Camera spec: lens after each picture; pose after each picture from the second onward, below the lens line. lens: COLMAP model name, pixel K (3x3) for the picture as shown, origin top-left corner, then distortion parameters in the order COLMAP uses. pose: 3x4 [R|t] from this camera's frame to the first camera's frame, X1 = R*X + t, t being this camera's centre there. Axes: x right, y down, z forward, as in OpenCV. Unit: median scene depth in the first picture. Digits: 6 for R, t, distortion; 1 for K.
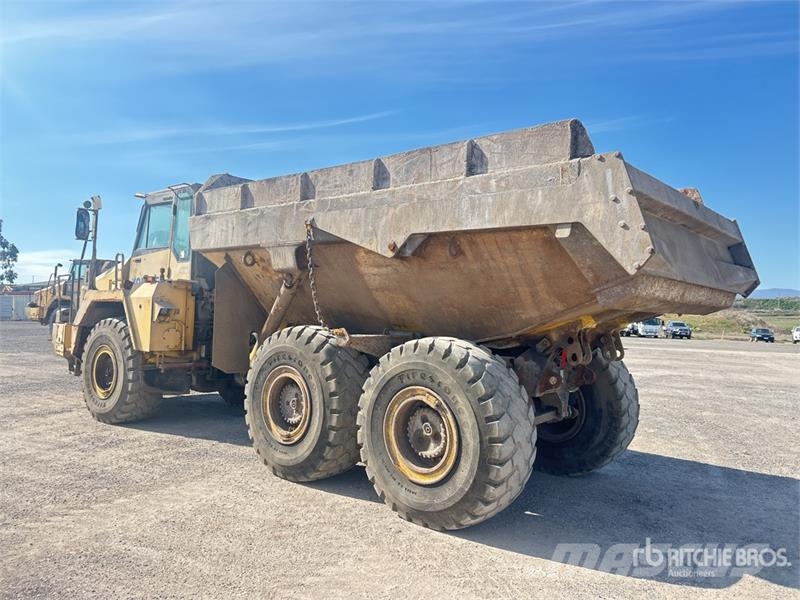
lens RADIAL K [[616.1, 0, 395.7], [0, 616.1, 290.3], [0, 0, 1]] dist [0.086522, -0.122361]
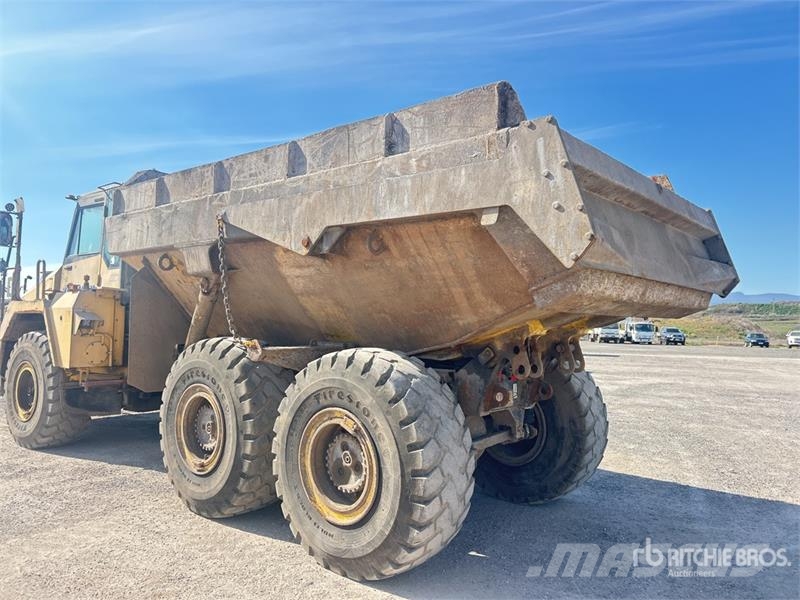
lens RADIAL K [[616.1, 0, 395.7], [0, 616.1, 290.3], [0, 0, 1]] dist [0.086522, -0.122361]
pose [[0.999898, -0.013092, 0.005632, 0.100141], [0.013179, 0.999790, -0.015695, 0.009028], [-0.005426, 0.015767, 0.999861, 0.133987]]
